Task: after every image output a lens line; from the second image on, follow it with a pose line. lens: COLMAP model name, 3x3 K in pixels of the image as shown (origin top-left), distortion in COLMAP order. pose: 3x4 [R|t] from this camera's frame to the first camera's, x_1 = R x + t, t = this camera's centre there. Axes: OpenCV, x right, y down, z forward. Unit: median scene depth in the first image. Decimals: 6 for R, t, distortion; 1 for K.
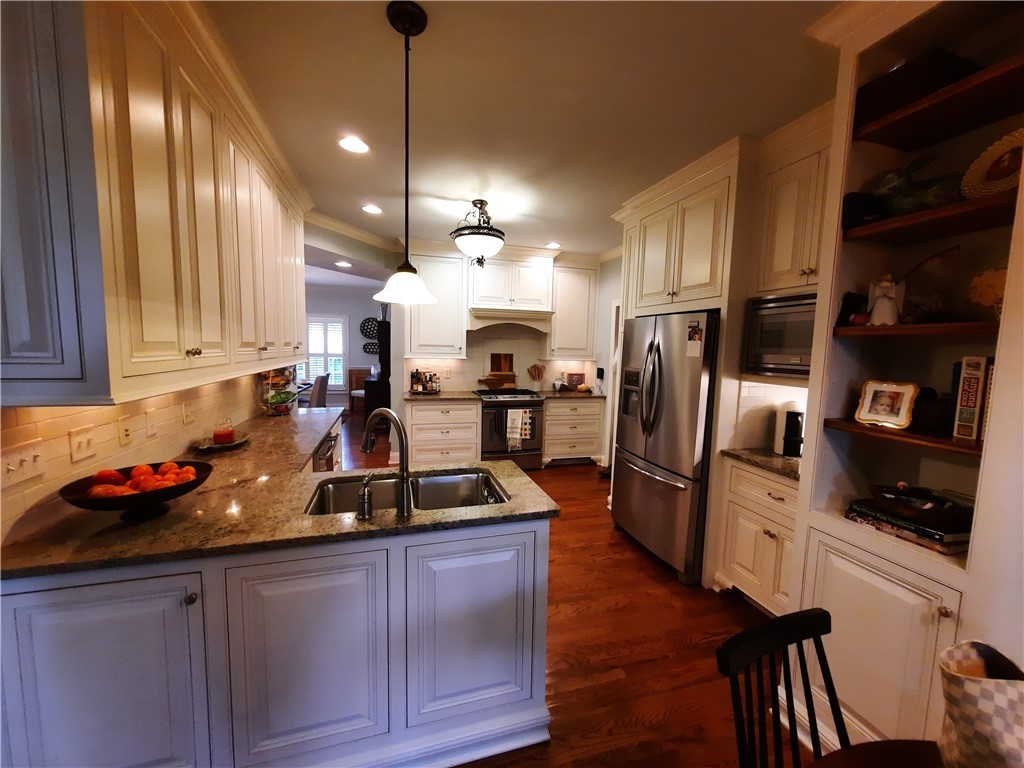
lens RADIAL K [[403.1, 0, 510.9], [0, 403.1, 386.8], [0, 0, 1]] dist [0.006460, 0.000582]
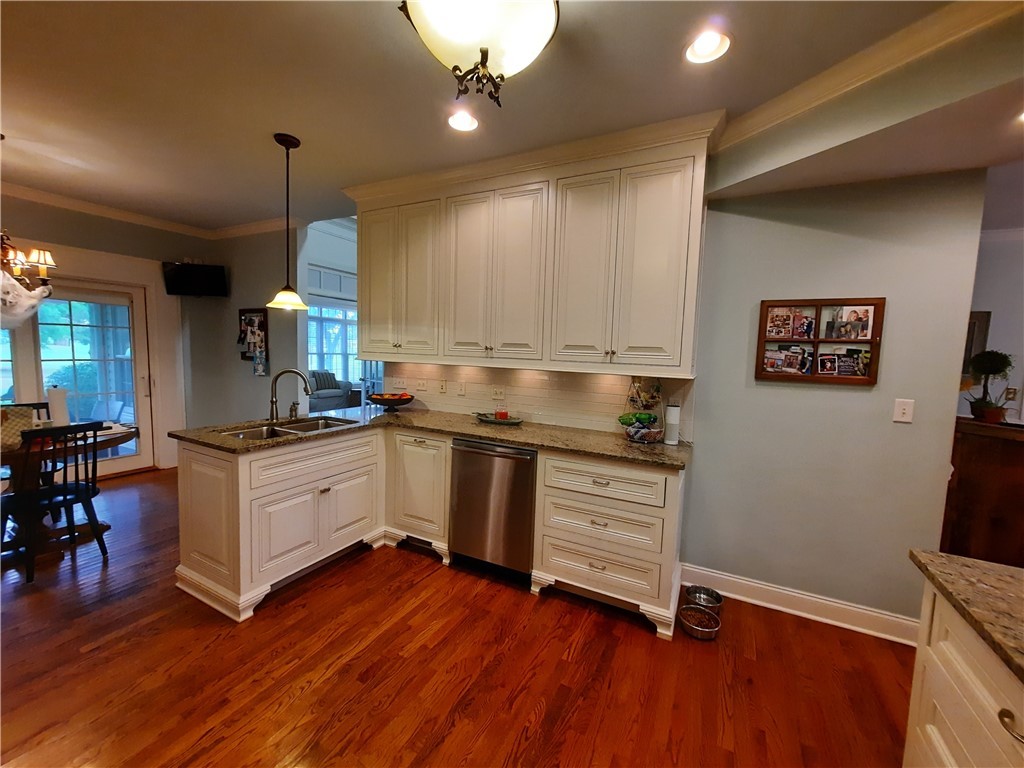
lens RADIAL K [[403.1, 0, 508.3], [0, 403.1, 383.6], [0, 0, 1]] dist [0.006460, 0.000582]
pose [[-0.685863, 0.011763, -0.727636, 0.110257], [-0.124593, 0.983208, 0.133334, -0.076080], [0.716986, 0.182107, -0.672880, 0.903381]]
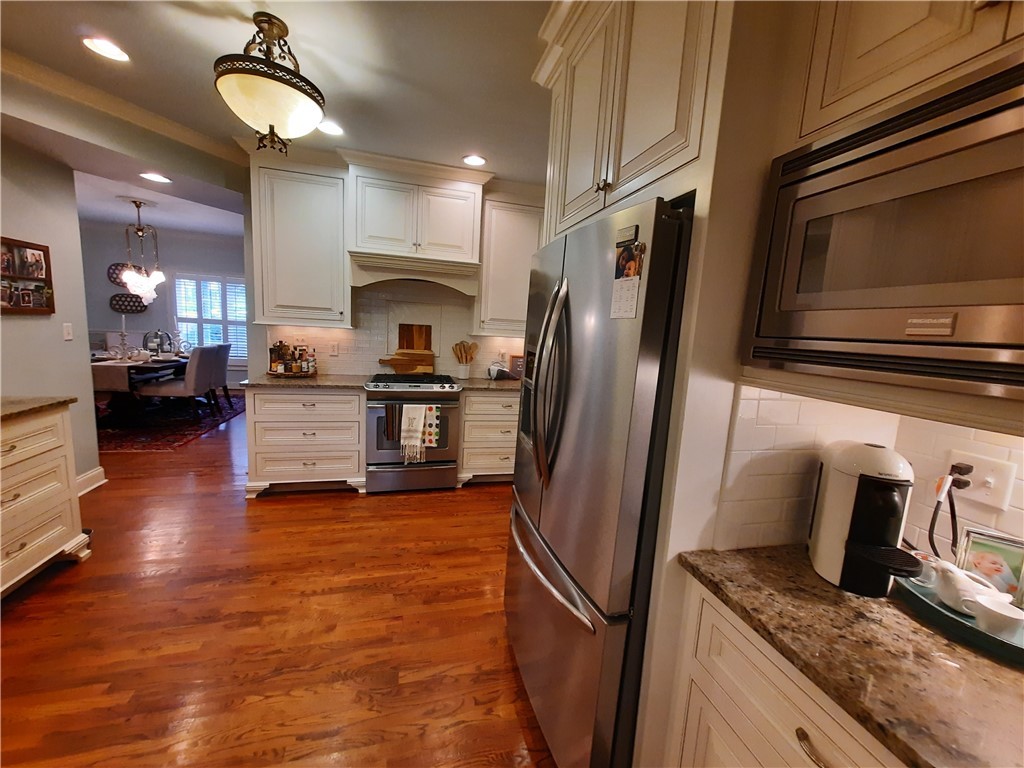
lens RADIAL K [[403.1, 0, 512.0], [0, 403.1, 384.3], [0, 0, 1]] dist [0.006460, 0.000582]
pose [[0.999147, 0.036846, -0.018648, 0.186141], [-0.036088, 0.998570, 0.039441, -0.011192], [0.020074, -0.038735, 0.999048, 0.314967]]
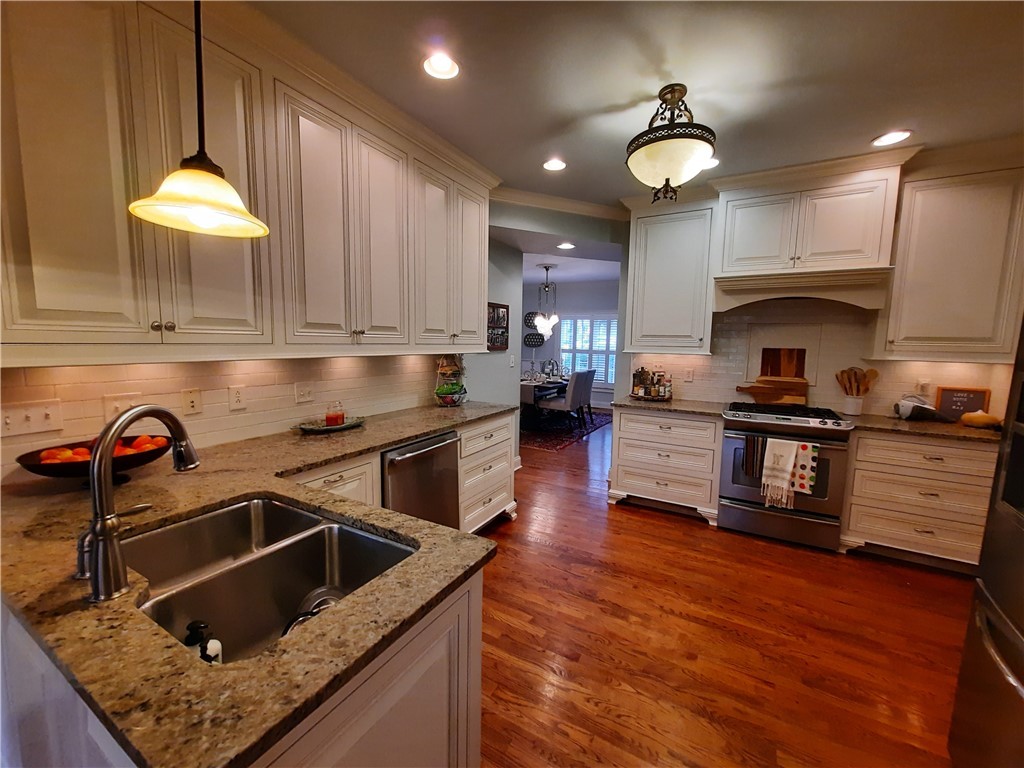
lens RADIAL K [[403.1, 0, 517.0], [0, 403.1, 384.1], [0, 0, 1]] dist [0.006460, 0.000582]
pose [[0.701645, 0.065529, -0.709507, 0.152792], [-0.073249, 0.997120, 0.019655, -0.009143], [0.708752, 0.038179, 0.704424, 0.291790]]
